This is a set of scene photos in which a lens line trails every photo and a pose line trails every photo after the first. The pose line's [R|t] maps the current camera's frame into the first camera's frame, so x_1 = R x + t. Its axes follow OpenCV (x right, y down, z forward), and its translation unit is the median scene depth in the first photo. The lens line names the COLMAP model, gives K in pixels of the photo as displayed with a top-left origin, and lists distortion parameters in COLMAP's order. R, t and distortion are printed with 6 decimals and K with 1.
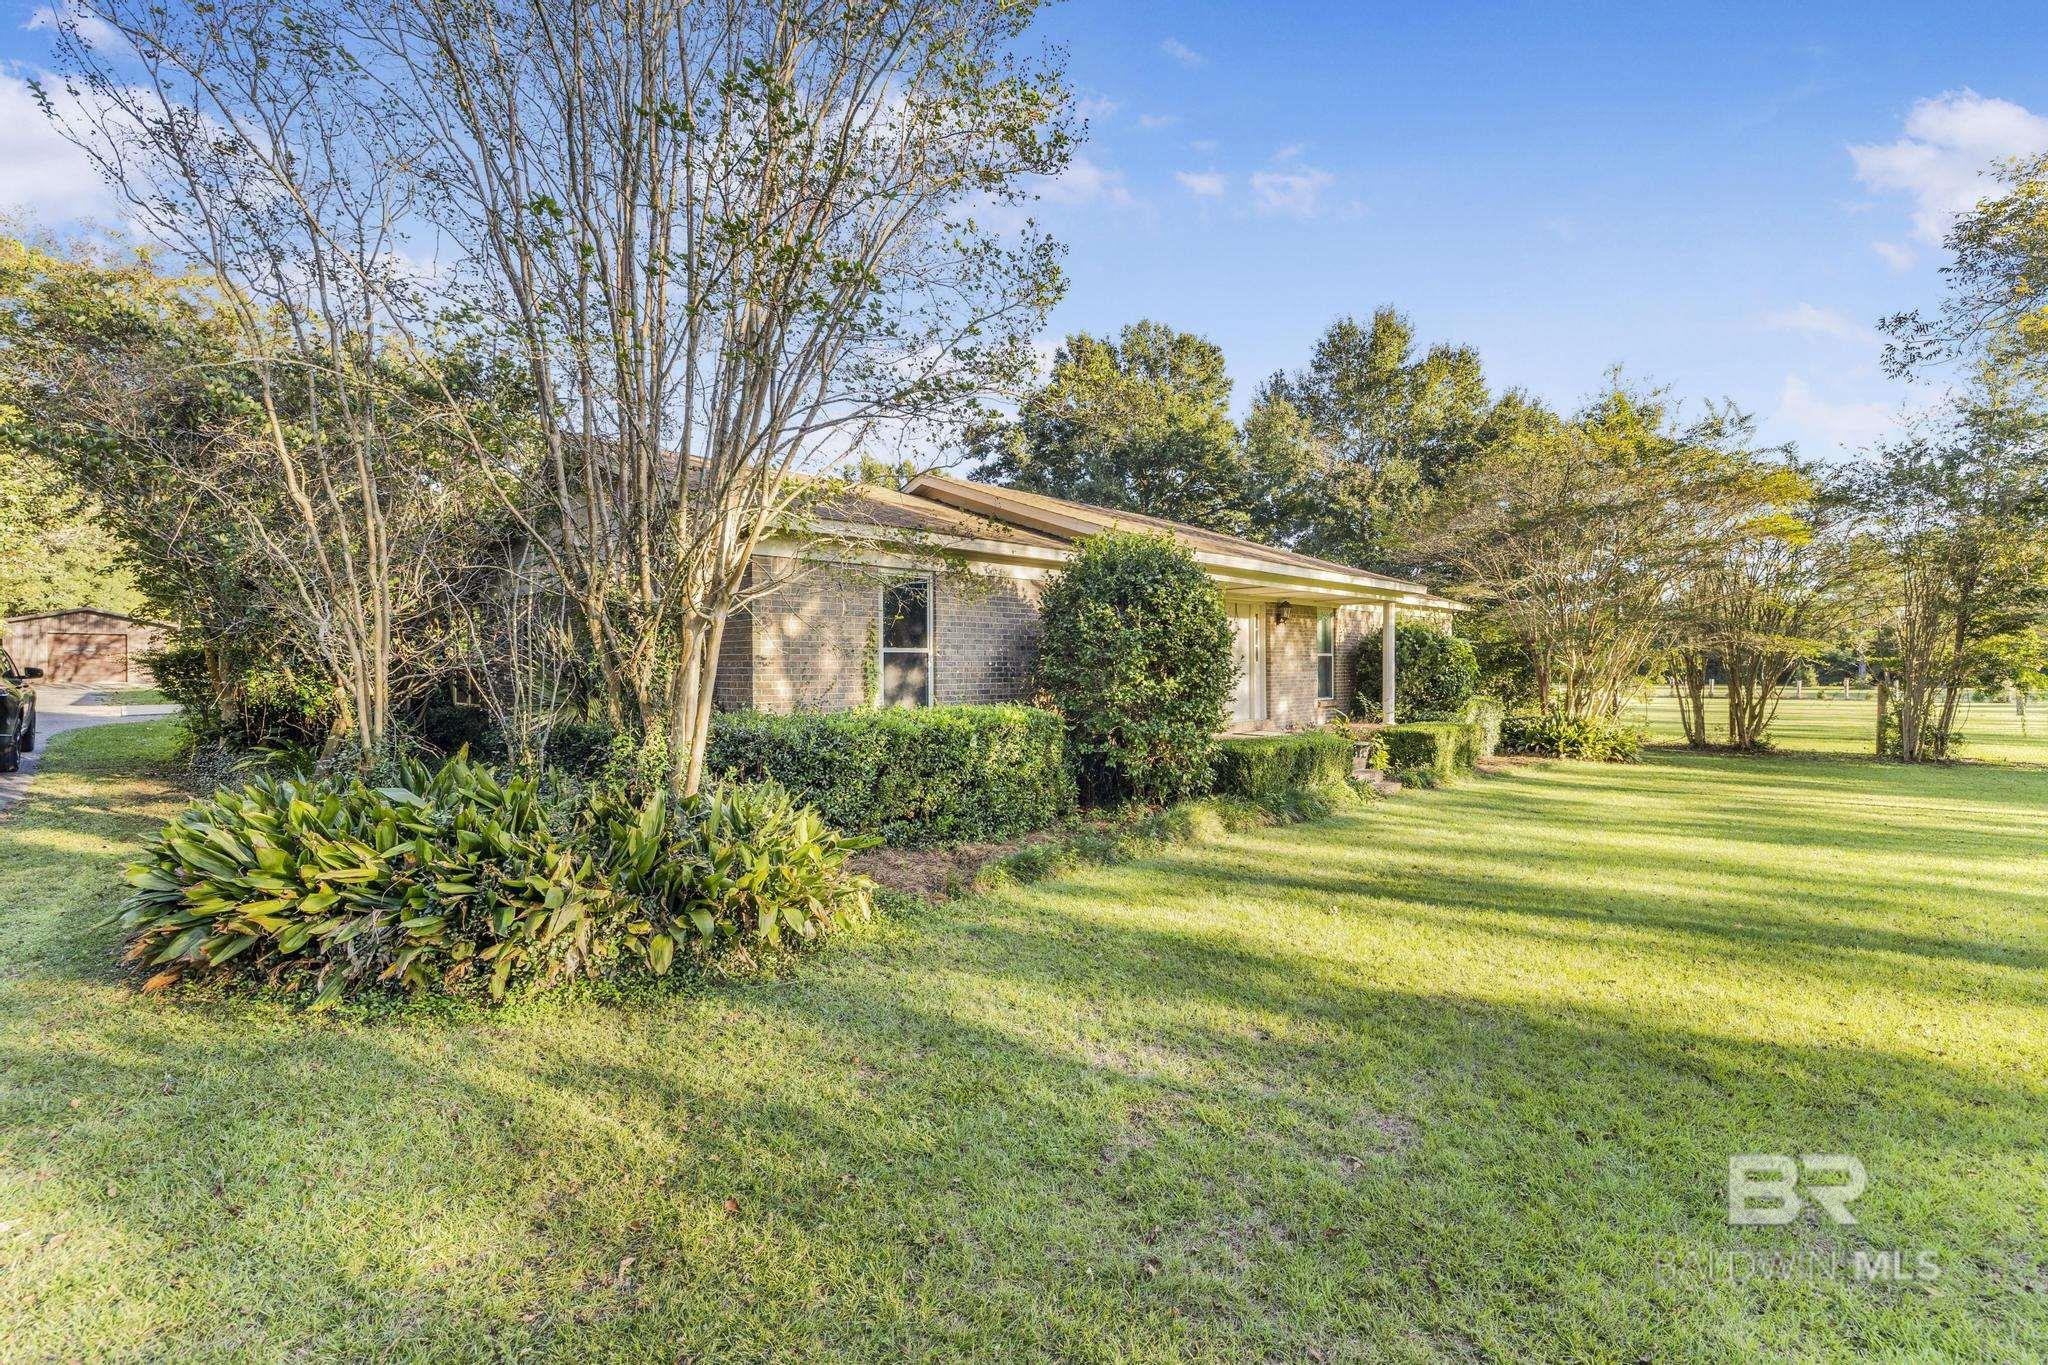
lens RADIAL K [[876.9, 0, 1017.8], [0, 876.9, 660.9], [0, 0, 1]] dist [0.006090, -0.001058]
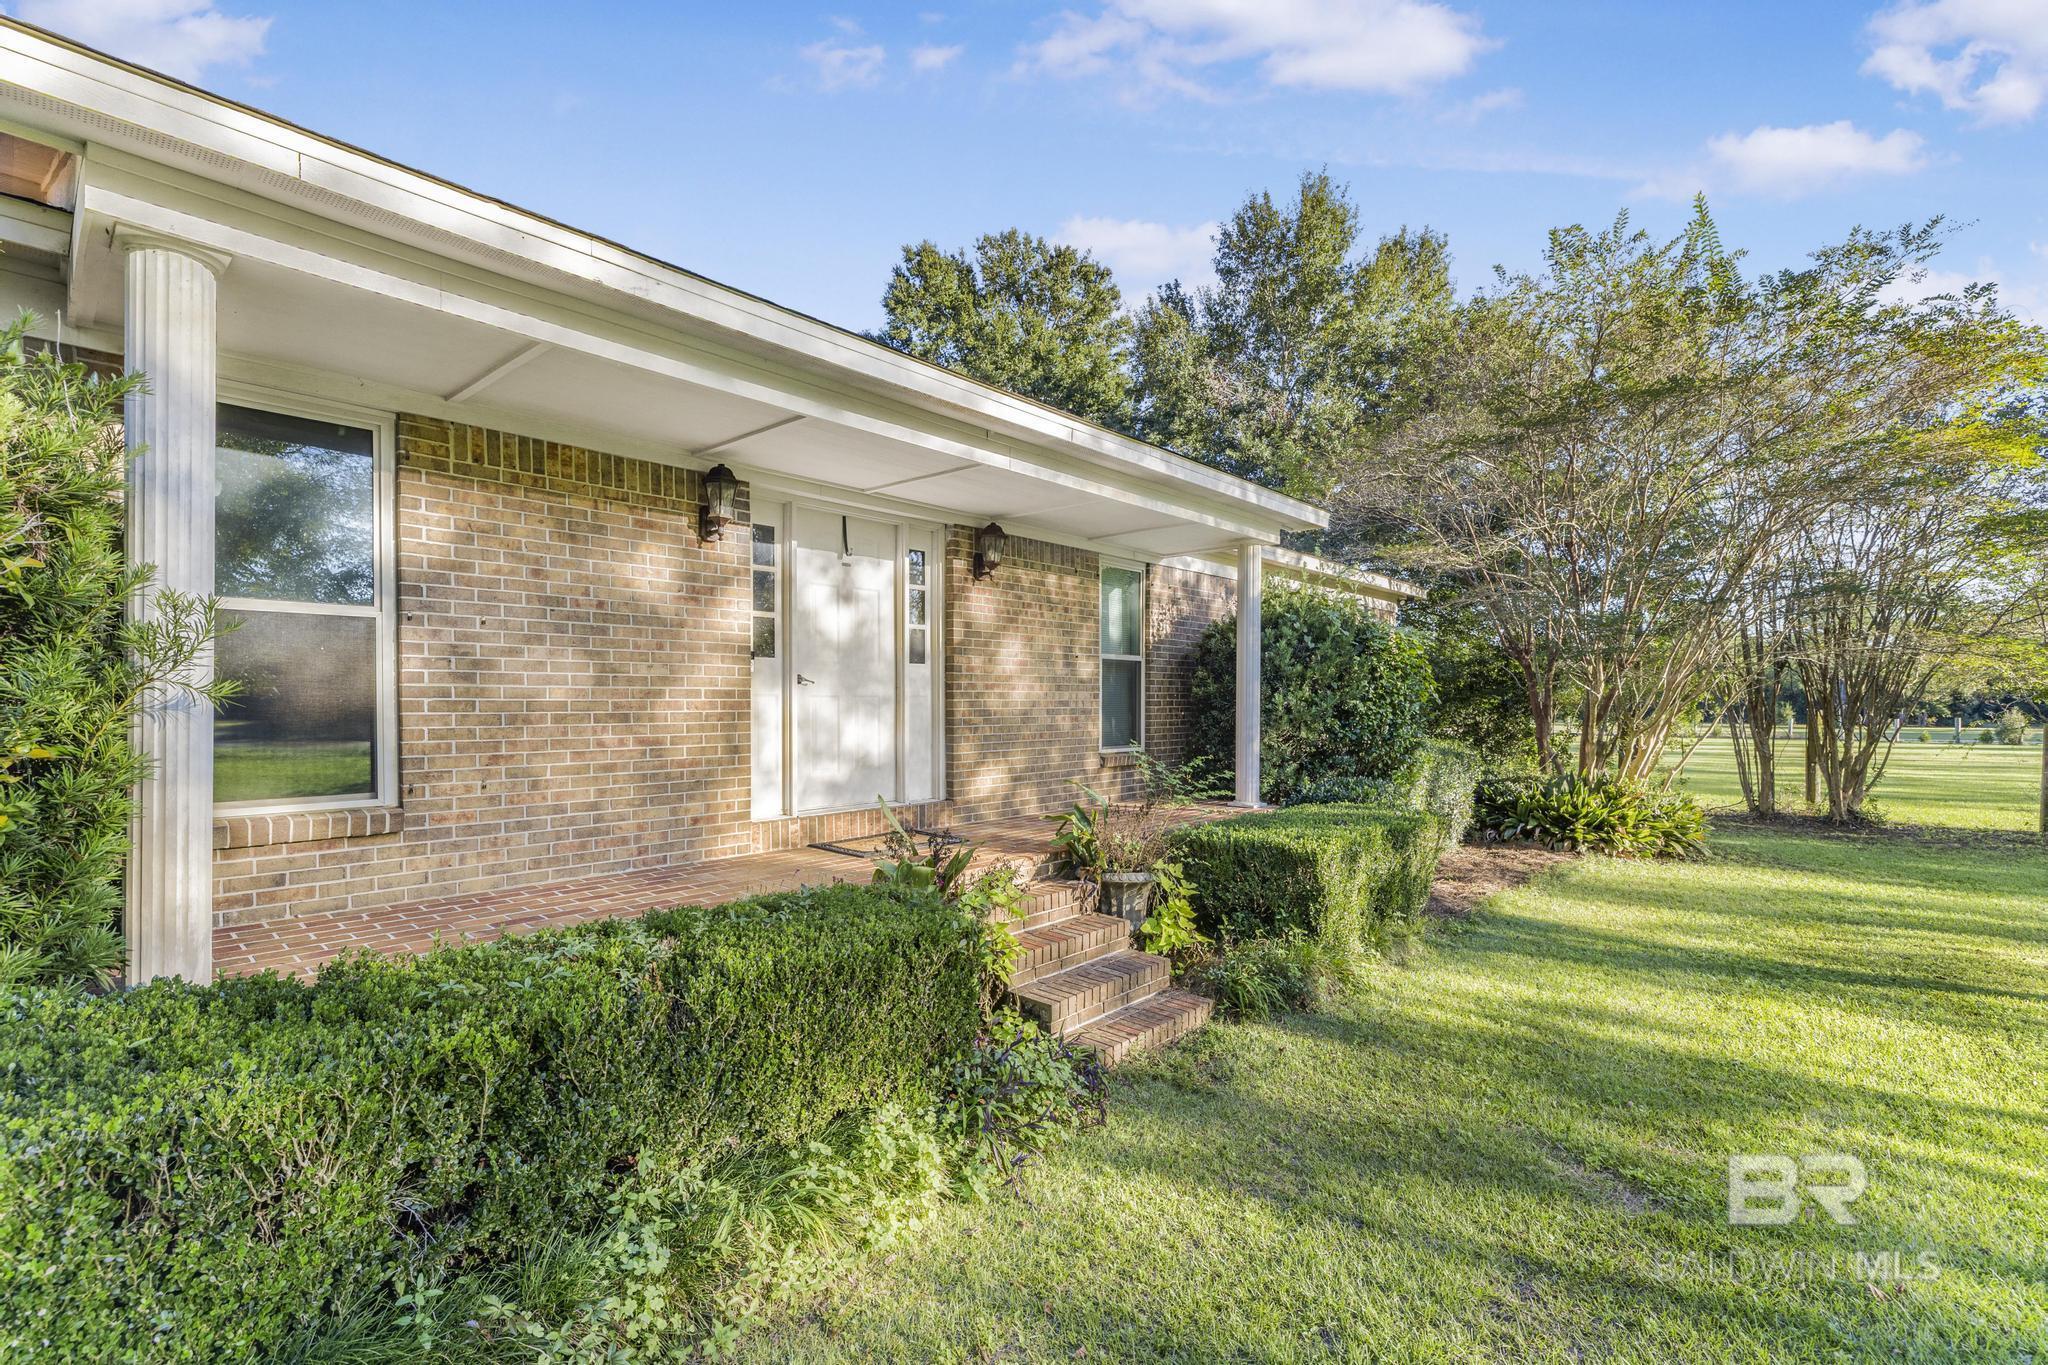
lens RADIAL K [[876.9, 0, 1031.7], [0, 876.9, 703.5], [0, 0, 1]] dist [0.006090, -0.001058]
pose [[0.999041, 0.006256, 0.043345, 0.214184], [-0.006721, 0.999921, 0.010607, 0.009843], [-0.043275, -0.010888, 0.999004, 0.400928]]
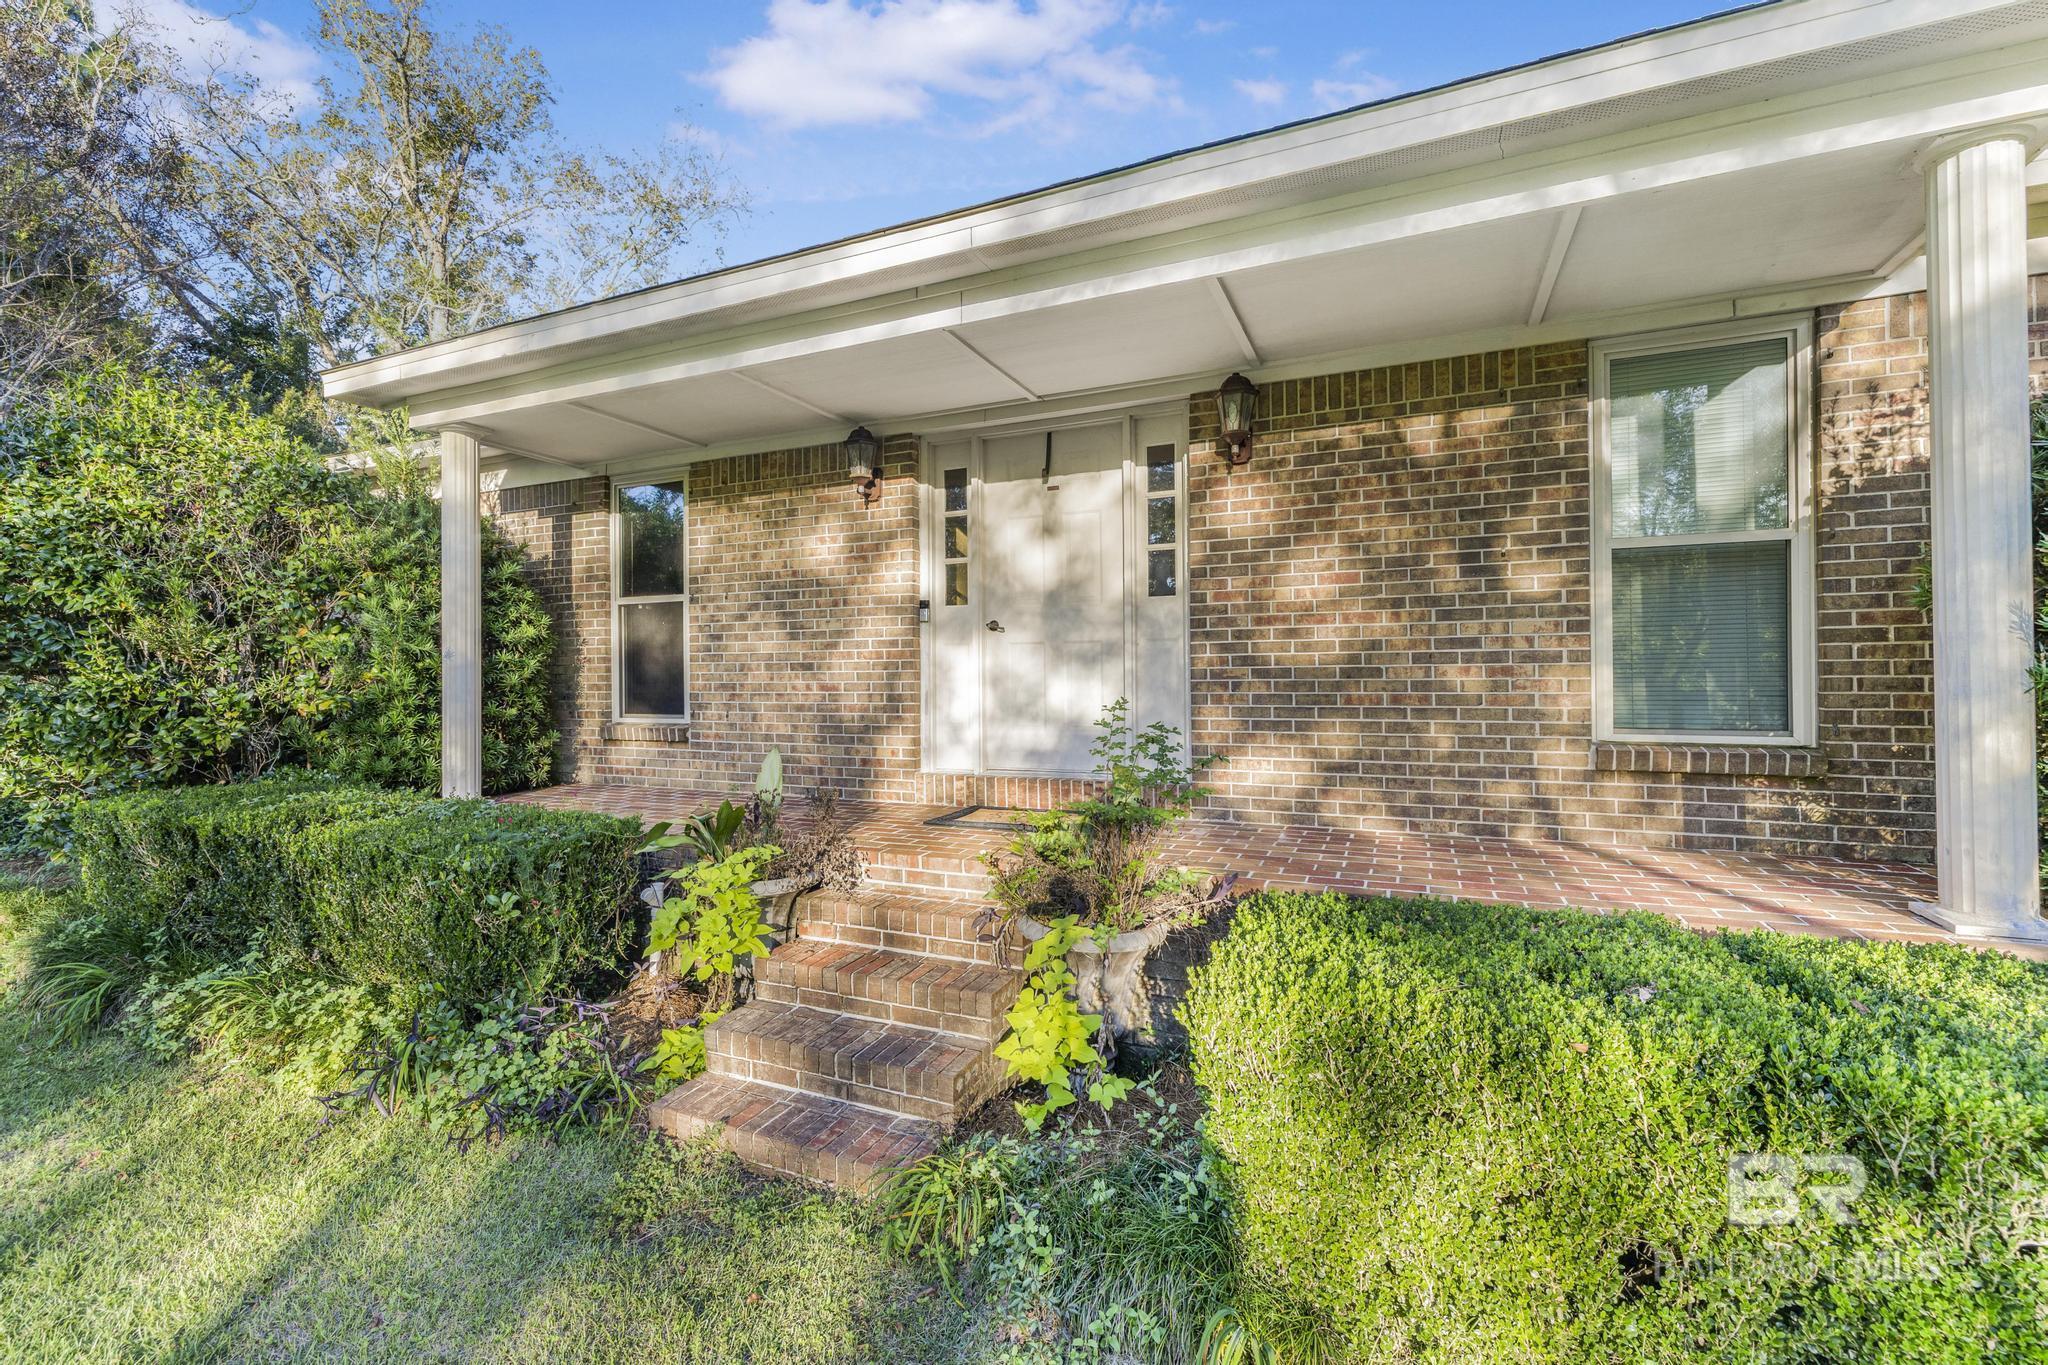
lens RADIAL K [[876.9, 0, 1024.8], [0, 876.9, 677.8], [0, 0, 1]] dist [0.006090, -0.001058]
pose [[0.352846, 0.003549, -0.935675, 0.380272], [0.010036, 0.999921, 0.007577, 0.018044], [0.935627, -0.012064, 0.352783, 0.584547]]
